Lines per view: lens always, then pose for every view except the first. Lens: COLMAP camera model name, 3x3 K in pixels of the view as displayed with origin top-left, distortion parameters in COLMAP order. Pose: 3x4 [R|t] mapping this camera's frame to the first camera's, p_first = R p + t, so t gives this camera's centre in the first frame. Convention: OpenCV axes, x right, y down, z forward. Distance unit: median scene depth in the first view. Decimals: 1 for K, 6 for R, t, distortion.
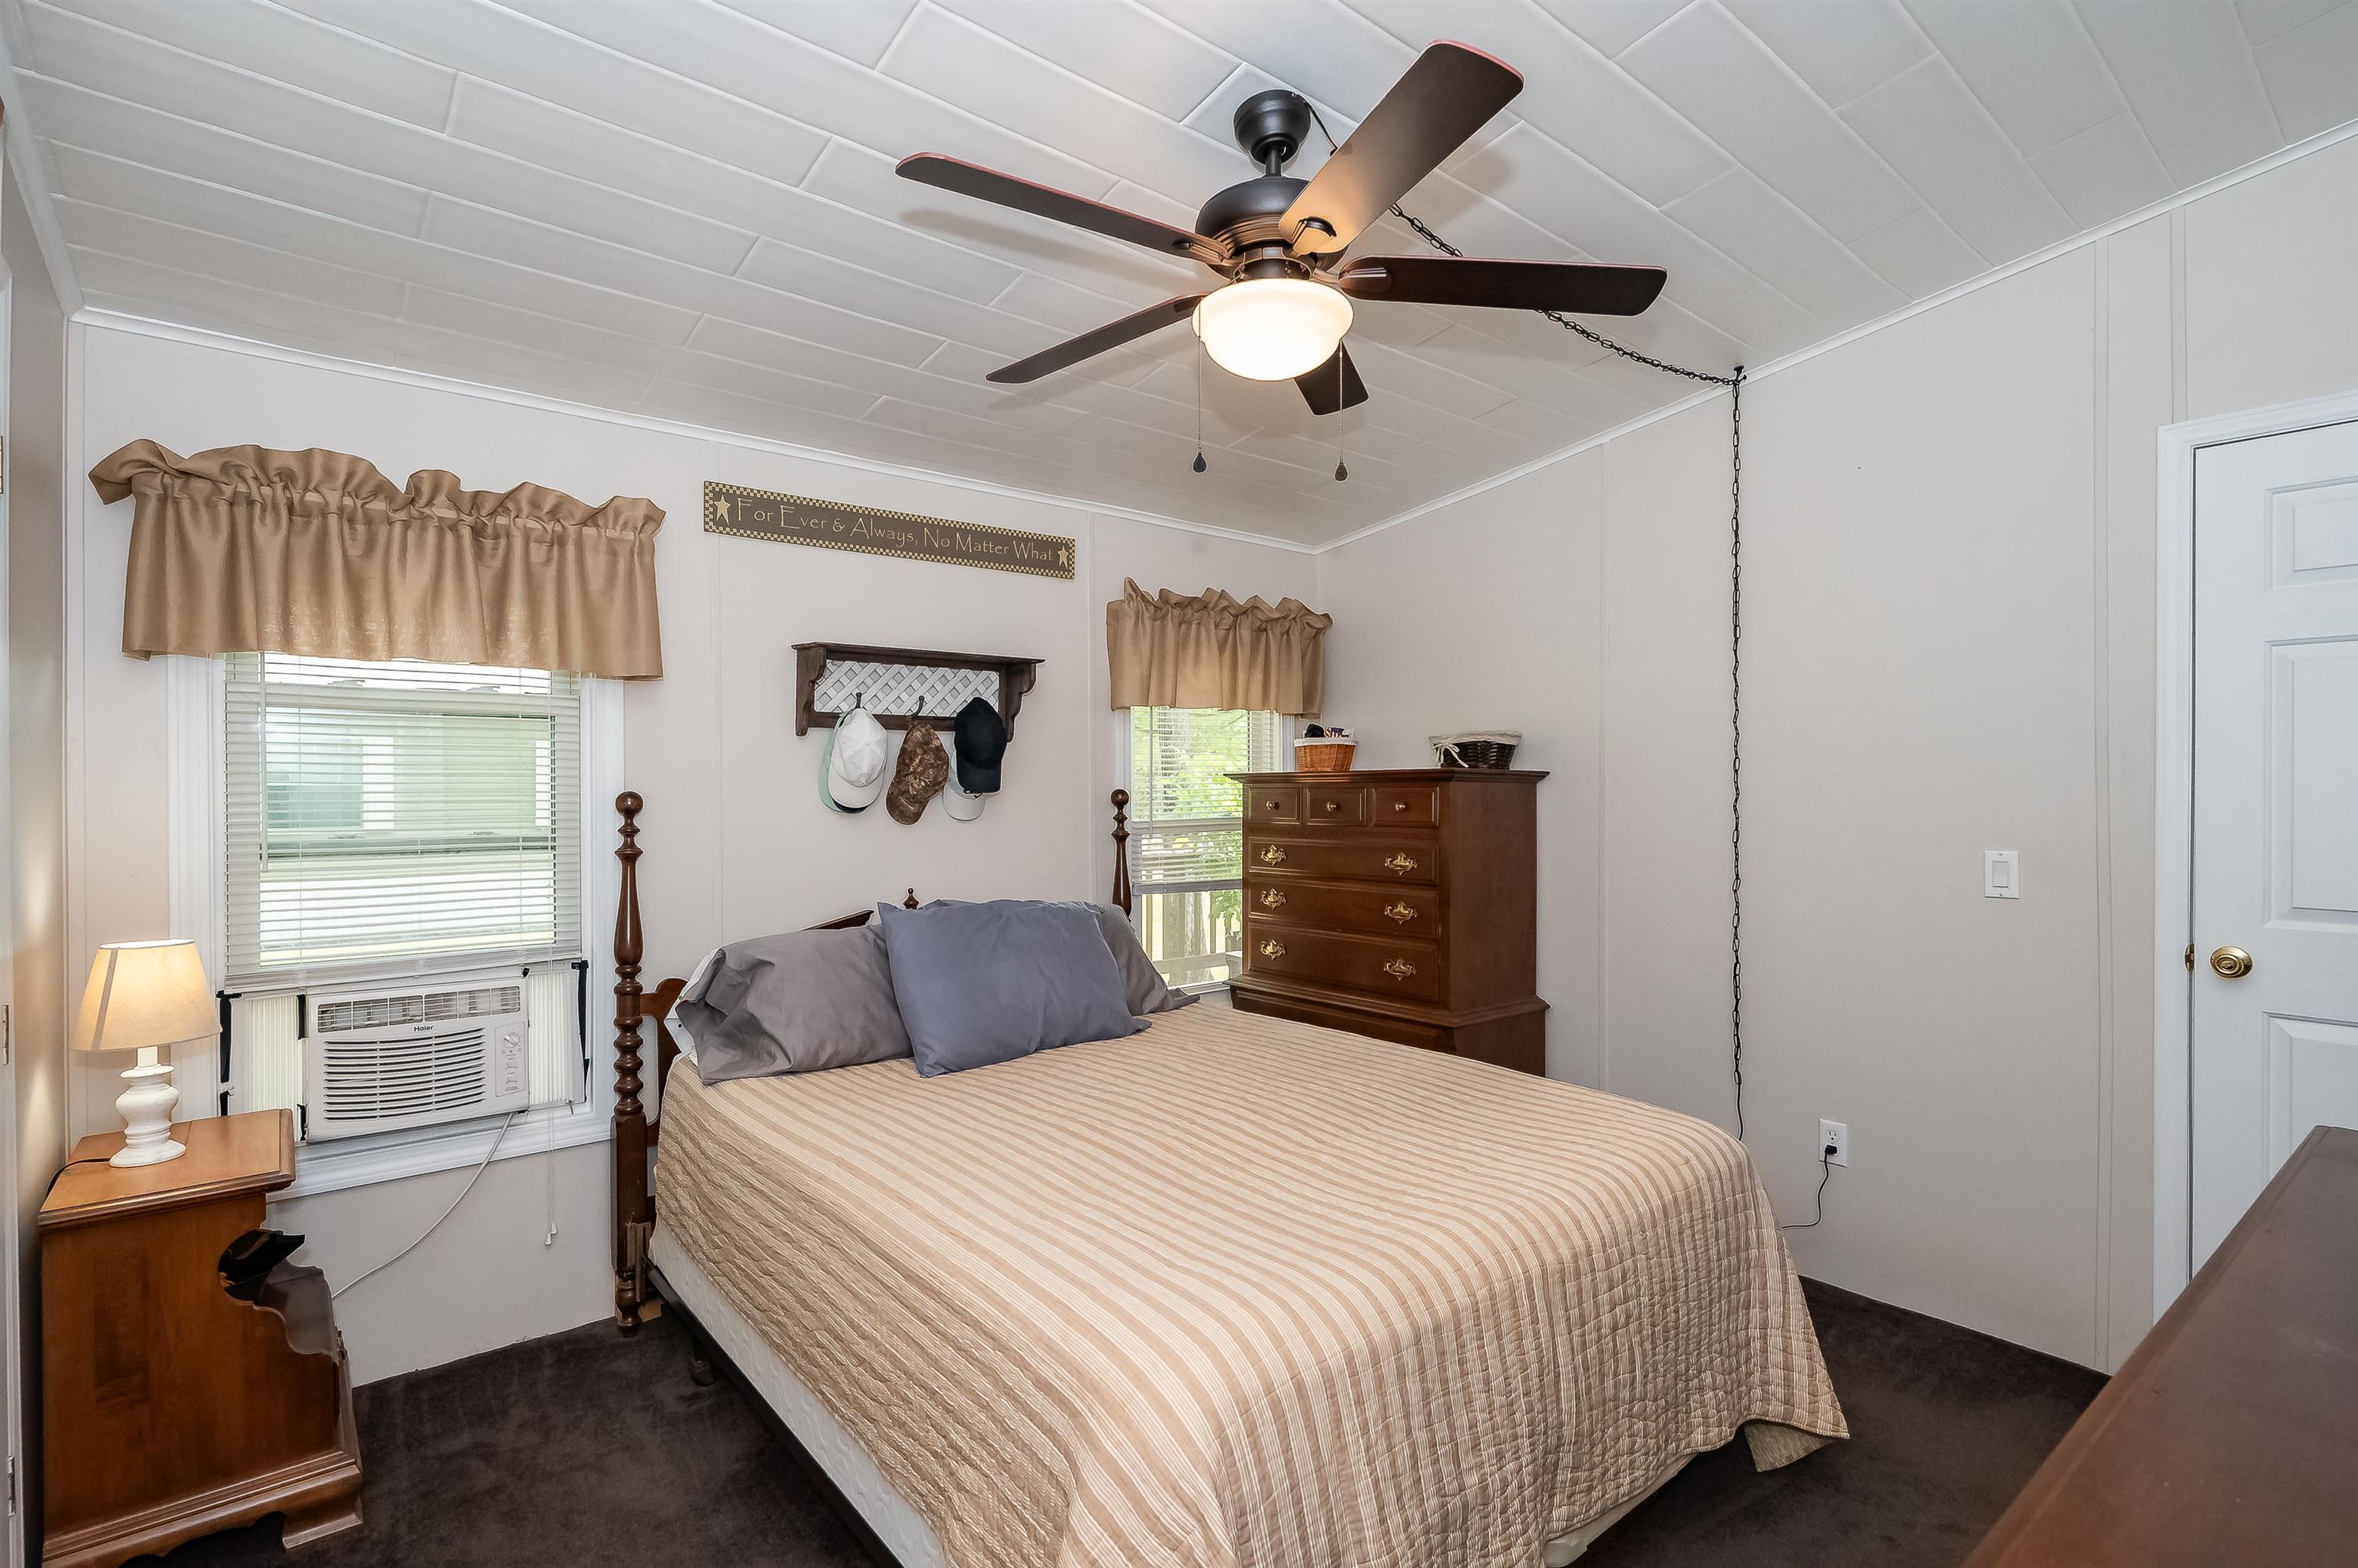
lens RADIAL K [[1115.4, 0, 1181.9], [0, 1115.4, 791.5], [0, 0, 1]] dist [-0.002585, -0.000206]
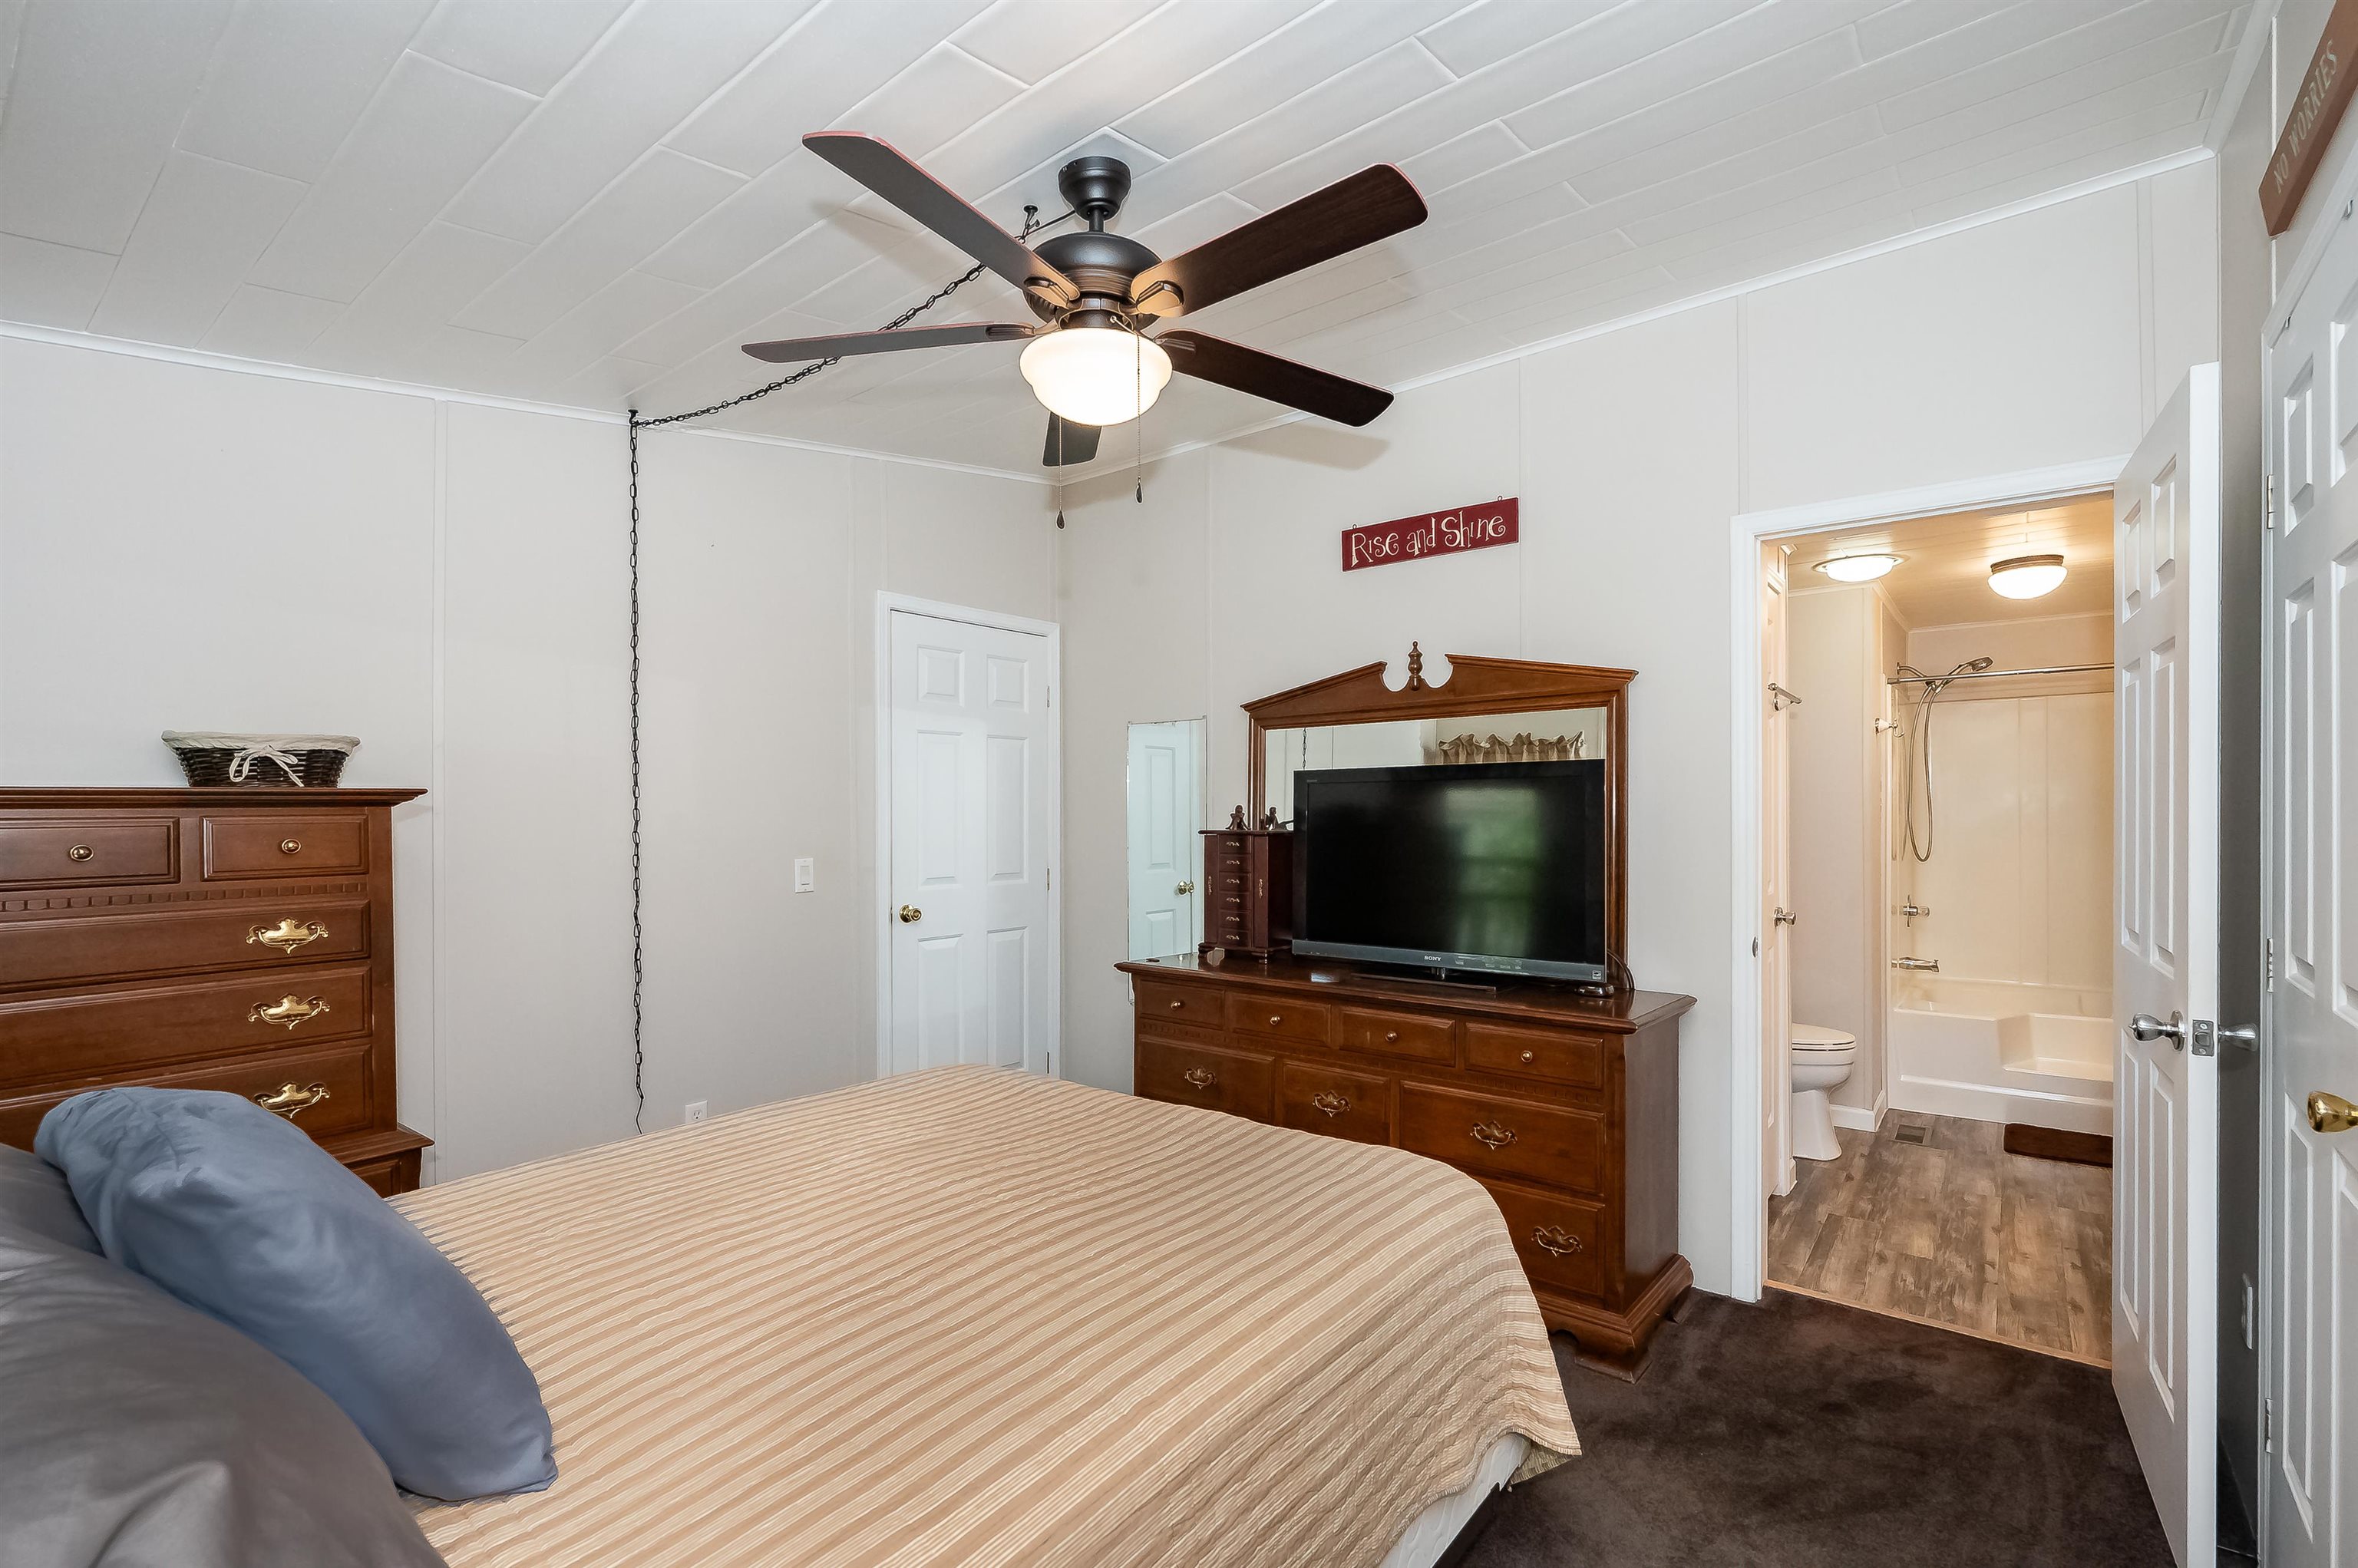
lens RADIAL K [[1041.0, 0, 1193.9], [0, 1041.0, 811.1], [0, 0, 1]] dist [0.001866, 0.000220]
pose [[-0.212952, 0.001792, 0.977061, -0.708782], [0.008672, 0.999962, 0.000057, -0.002483], [-0.977024, 0.008485, -0.212960, 0.876972]]
